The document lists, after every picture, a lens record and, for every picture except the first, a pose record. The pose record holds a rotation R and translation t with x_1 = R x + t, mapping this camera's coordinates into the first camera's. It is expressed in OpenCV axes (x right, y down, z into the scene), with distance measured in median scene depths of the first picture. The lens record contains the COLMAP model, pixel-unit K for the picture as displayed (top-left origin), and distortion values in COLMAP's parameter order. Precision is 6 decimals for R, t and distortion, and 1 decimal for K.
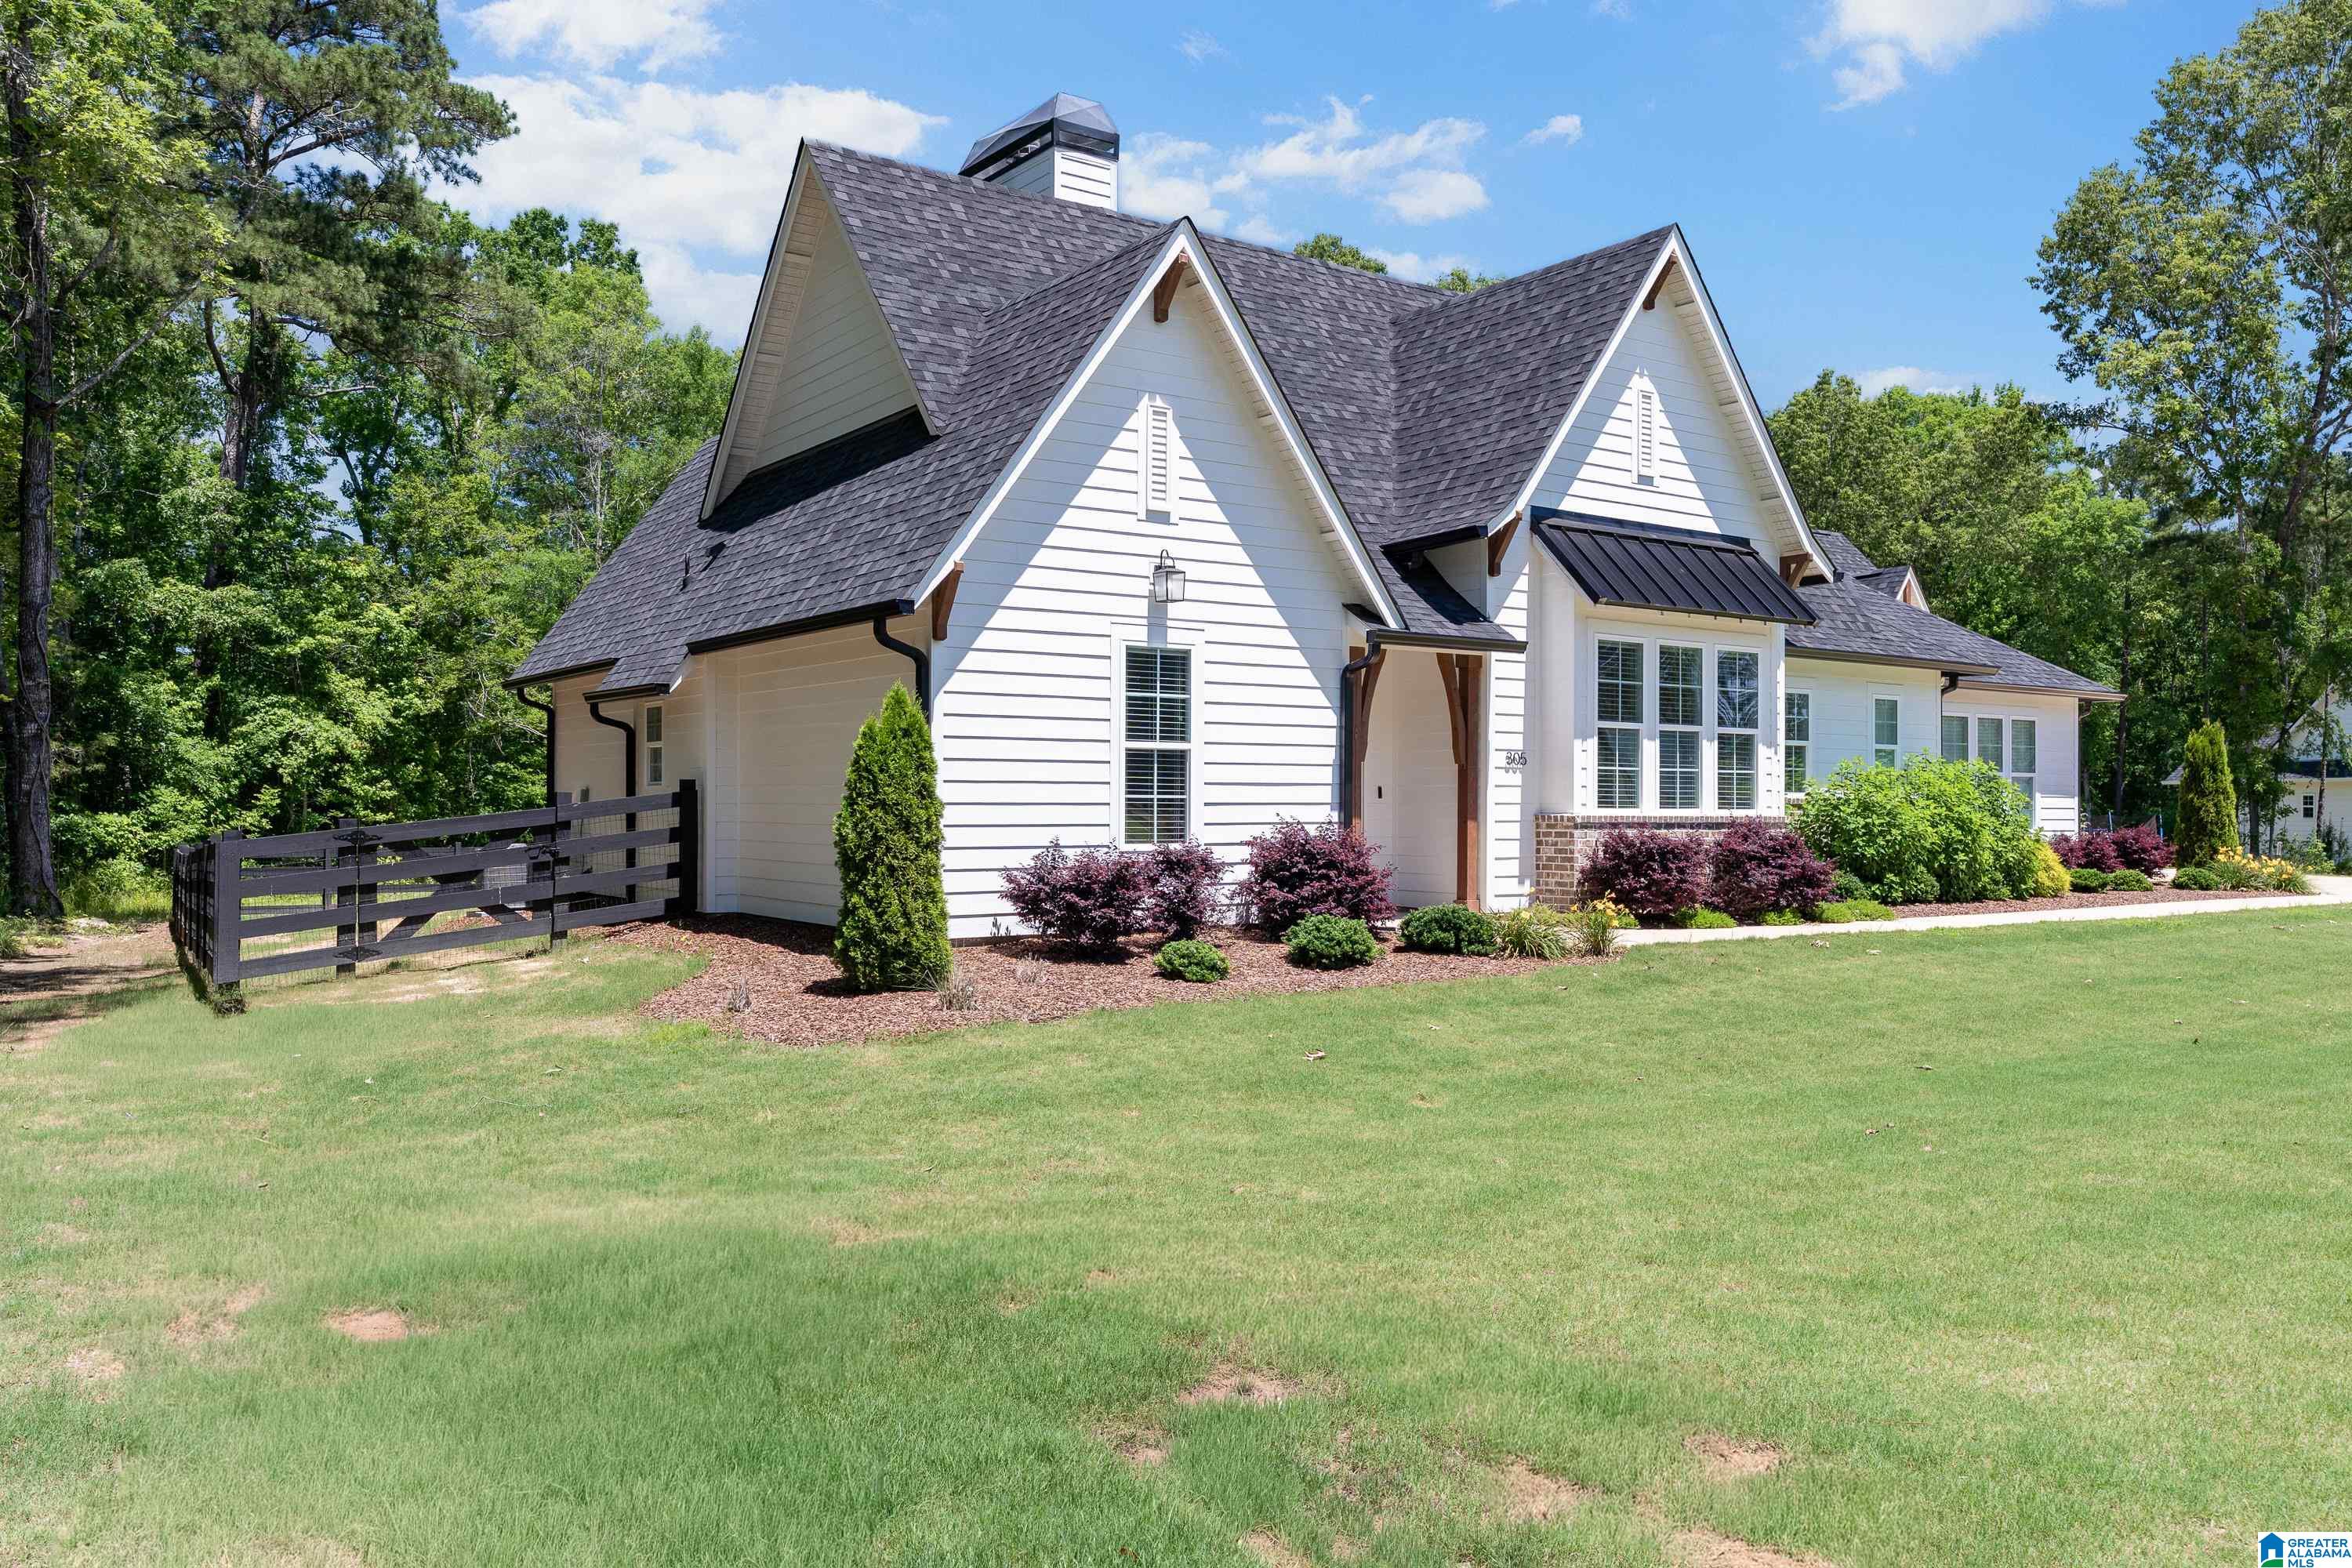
lens RADIAL K [[1746.3, 0, 1175.4], [0, 1746.3, 785.0], [0, 0, 1]] dist [0.000322, 0.000015]
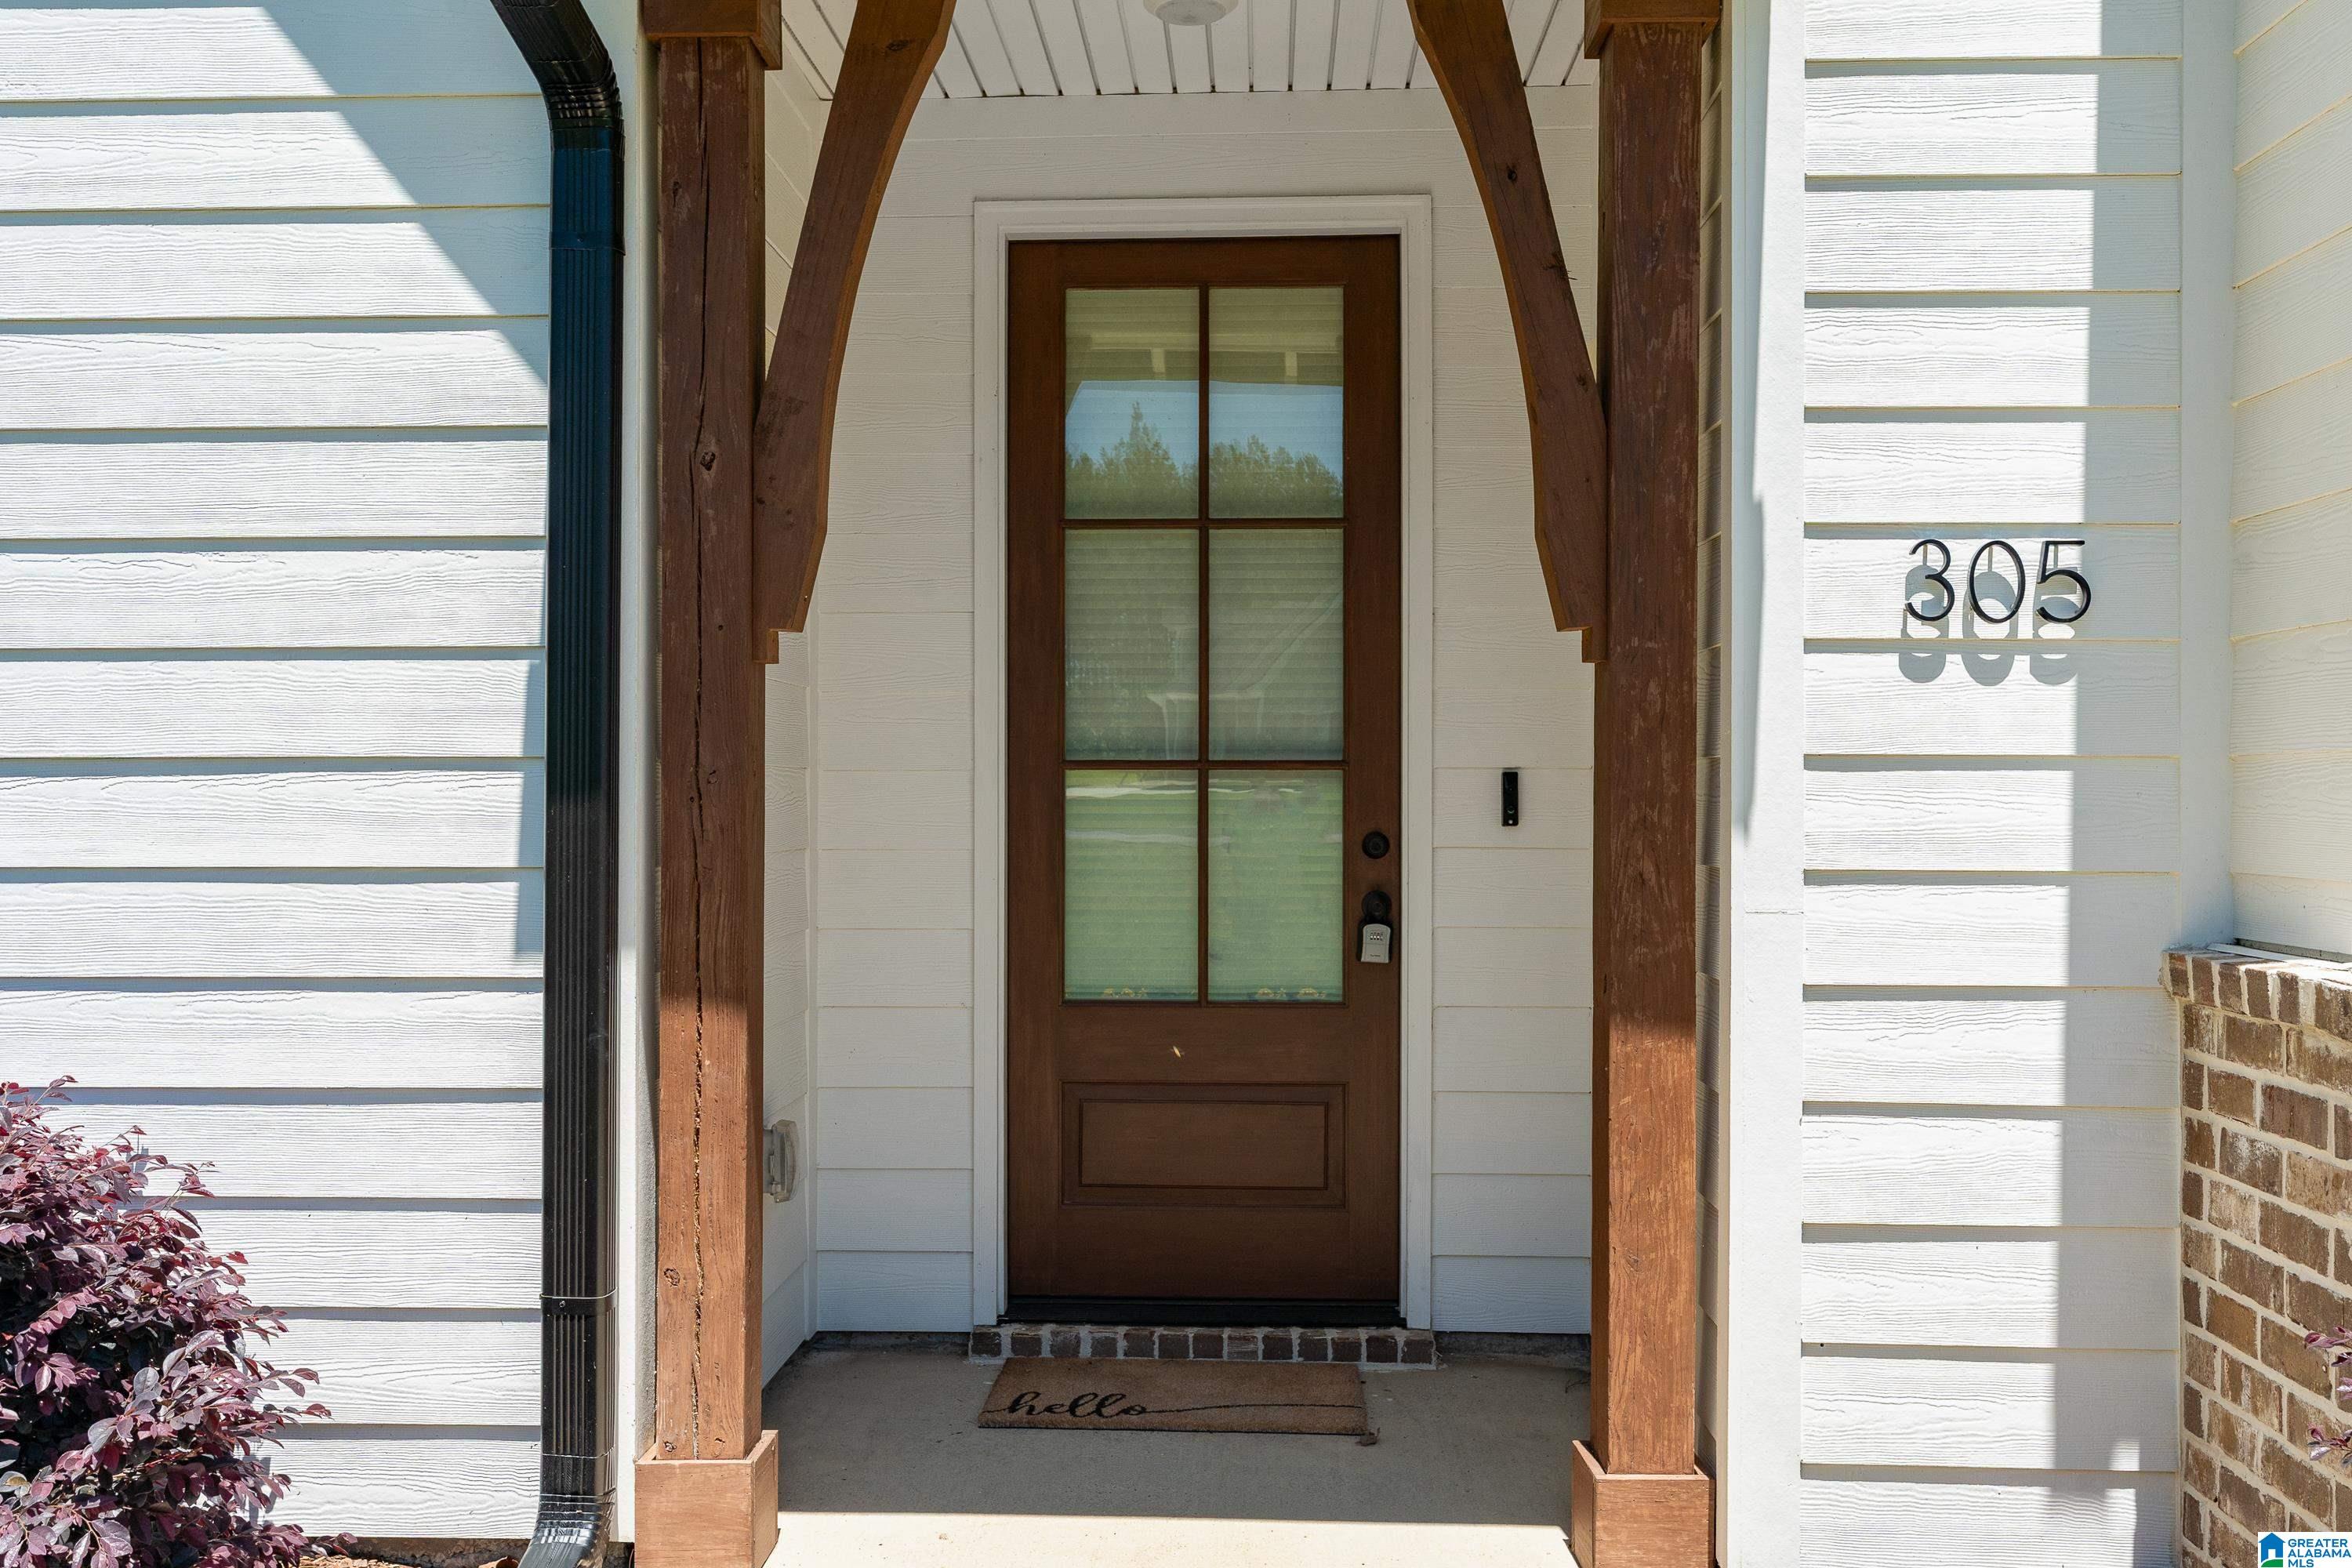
lens RADIAL K [[2061.7, 0, 1177.3], [0, 2061.7, 789.2], [0, 0, 1]] dist [-0.004646, -0.002262]
pose [[0.786765, 0.000477, -0.617252, 0.248773], [0.005318, 0.999957, 0.007552, 0.001200], [0.617230, -0.009225, 0.786729, 0.812073]]
